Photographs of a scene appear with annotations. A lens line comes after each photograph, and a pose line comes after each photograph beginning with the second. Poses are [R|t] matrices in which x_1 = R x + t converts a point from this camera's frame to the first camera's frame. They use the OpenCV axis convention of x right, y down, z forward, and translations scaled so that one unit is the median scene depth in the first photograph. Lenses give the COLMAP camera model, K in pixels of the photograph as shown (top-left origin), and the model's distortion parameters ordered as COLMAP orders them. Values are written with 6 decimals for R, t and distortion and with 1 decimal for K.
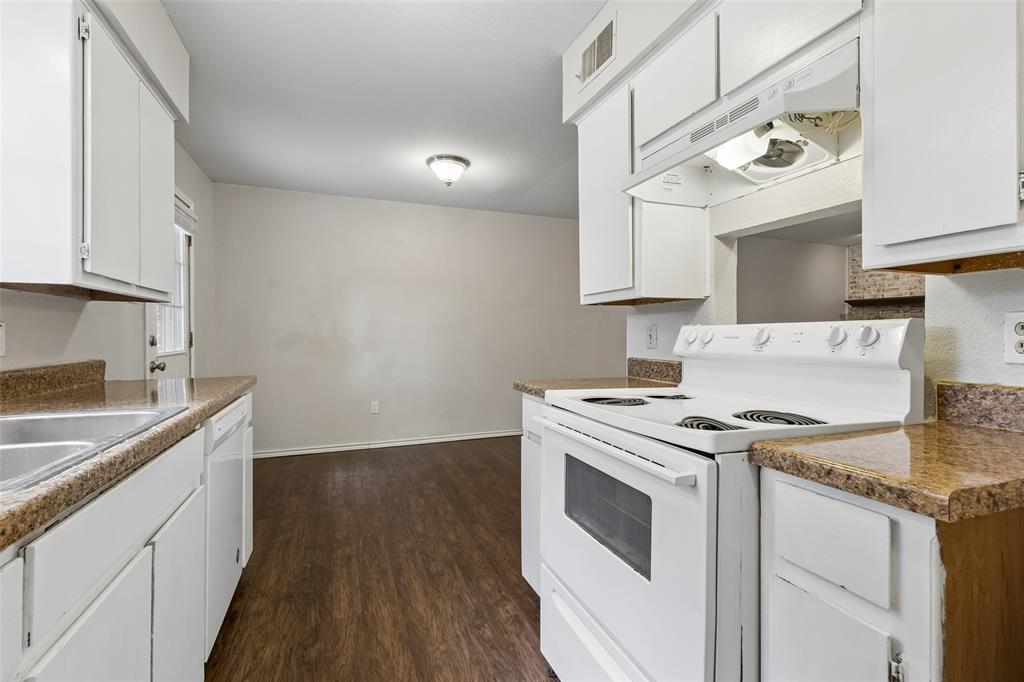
lens RADIAL K [[463.6, 0, 513.8], [0, 463.6, 334.3], [0, 0, 1]] dist [0.008976, -0.000790]
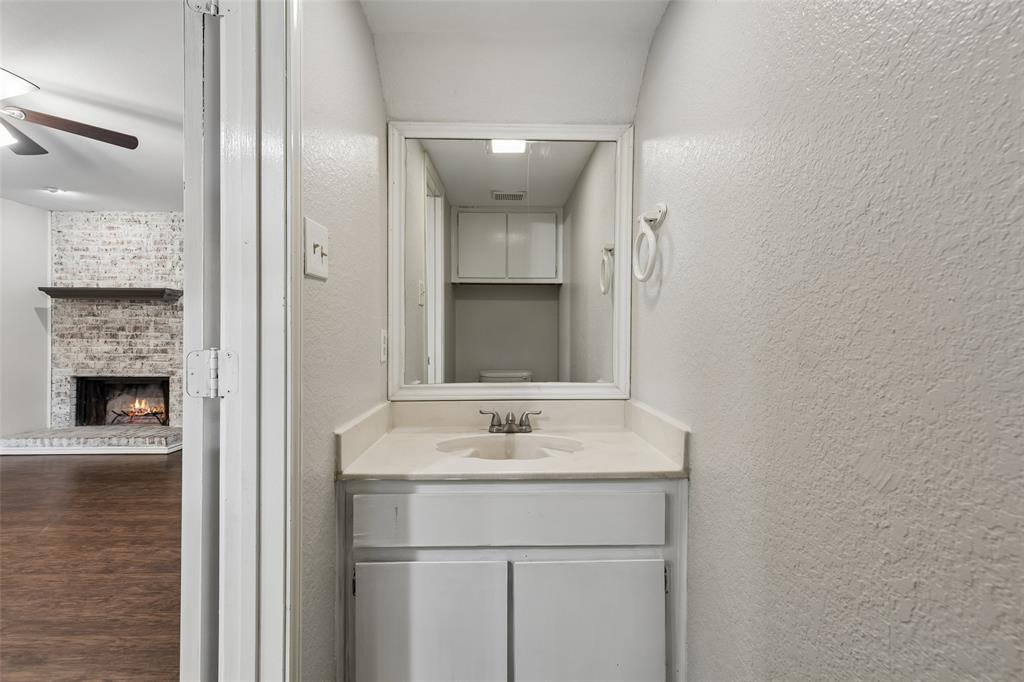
lens RADIAL K [[465.5, 0, 513.4], [0, 465.5, 332.2], [0, 0, 1]] dist [0.006581, -0.000474]
pose [[0.341481, 0.000963, 0.939888, 1.029774], [-0.000722, 0.999999, -0.000762, -0.022495], [-0.939888, -0.000418, 0.341482, 0.370805]]
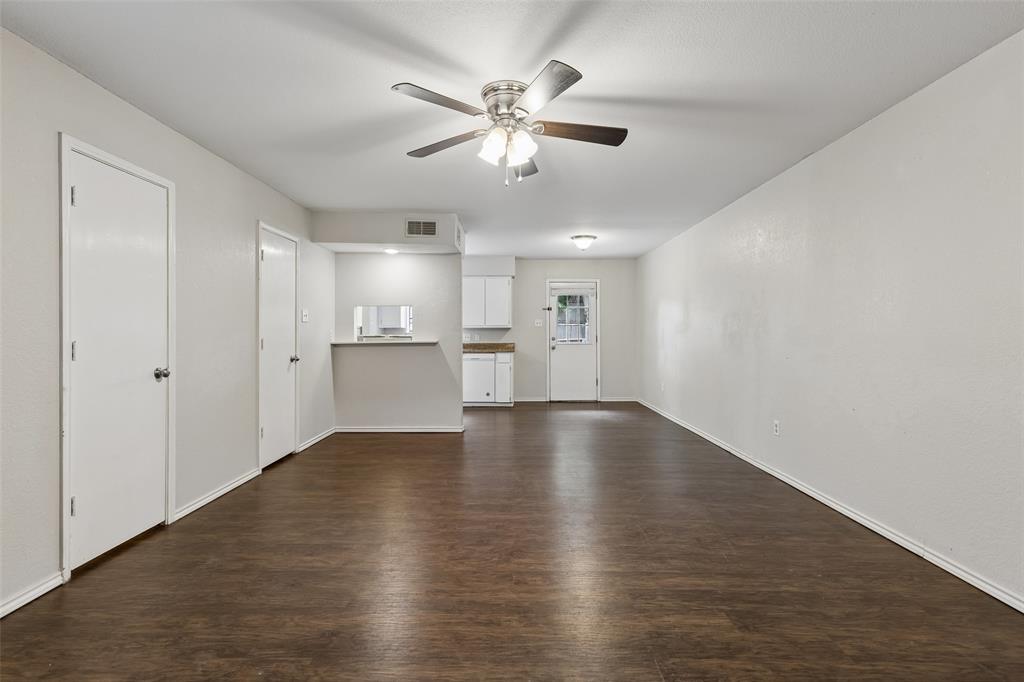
lens RADIAL K [[465.5, 0, 513.4], [0, 465.5, 332.2], [0, 0, 1]] dist [0.006581, -0.000474]
pose [[-0.359963, -0.002715, -0.932963, 2.811790], [-0.001521, 0.999996, -0.002323, -0.028129], [0.932965, 0.000582, -0.359966, 2.490651]]
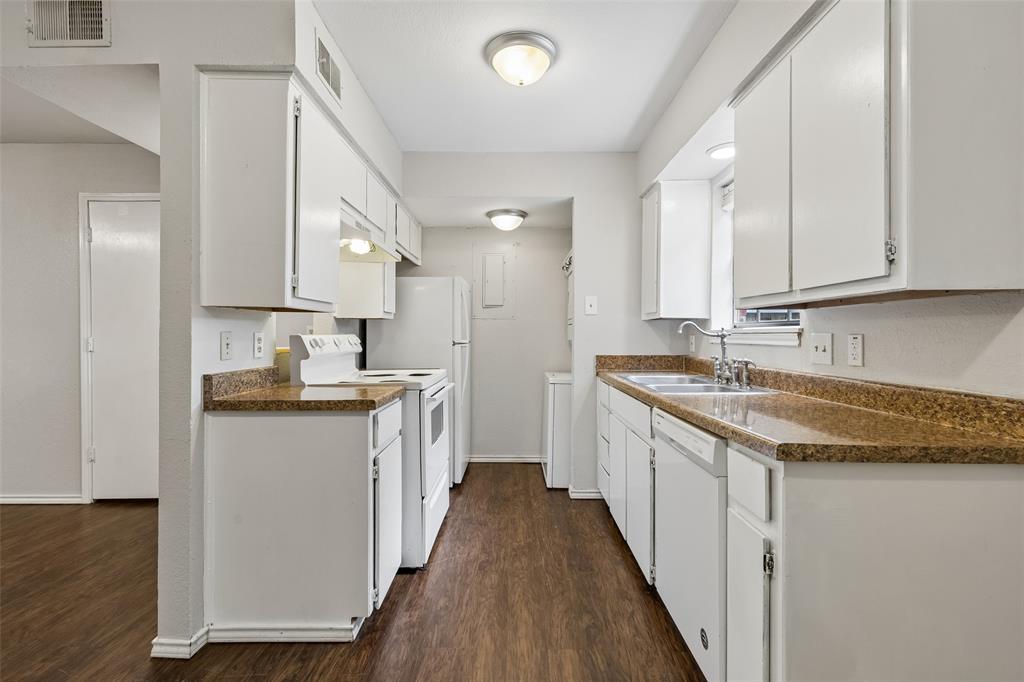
lens RADIAL K [[463.6, 0, 513.8], [0, 463.6, 334.3], [0, 0, 1]] dist [0.008976, -0.000790]
pose [[-0.932947, -0.003091, 0.360001, -0.555757], [-0.002705, 0.999995, 0.001576, -0.020843], [-0.360004, 0.000497, -0.932951, 1.760341]]
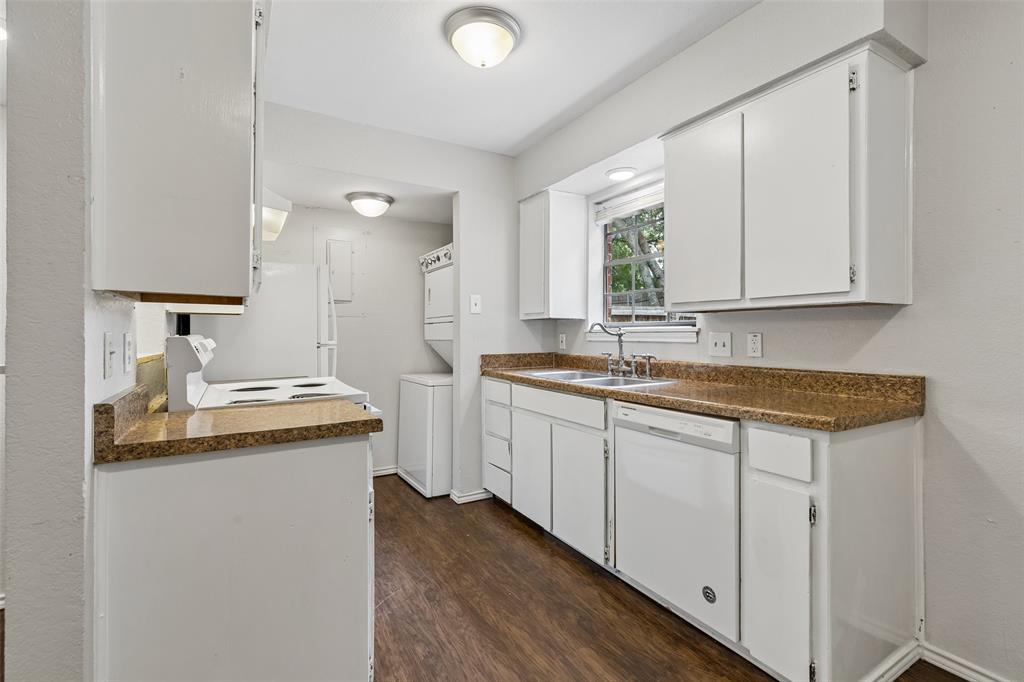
lens RADIAL K [[465.5, 0, 513.4], [0, 465.5, 332.2], [0, 0, 1]] dist [0.006581, -0.000474]
pose [[-0.985672, 0.000162, -0.168675, -0.073608], [0.000187, 1.000000, -0.000128, -0.023254], [0.168675, -0.000158, -0.985672, 1.753630]]
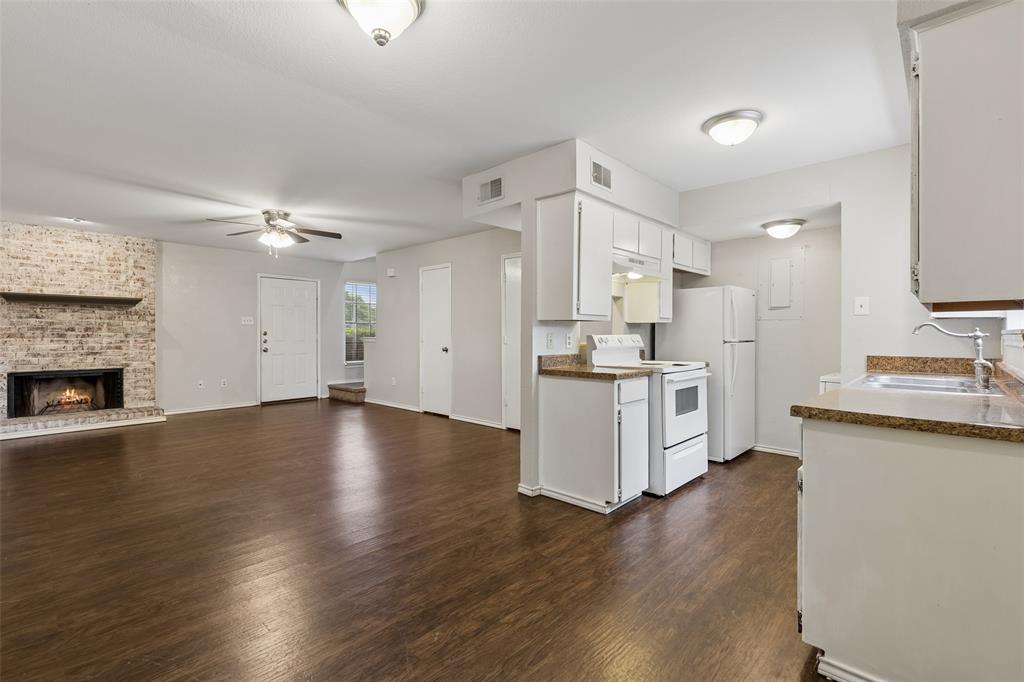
lens RADIAL K [[463.6, 0, 513.8], [0, 463.6, 334.3], [0, 0, 1]] dist [0.008976, -0.000790]
pose [[-0.437446, -0.005208, 0.899230, -1.173239], [-0.000781, 0.999985, 0.005412, -0.028475], [-0.899244, 0.001665, -0.437444, 1.972163]]
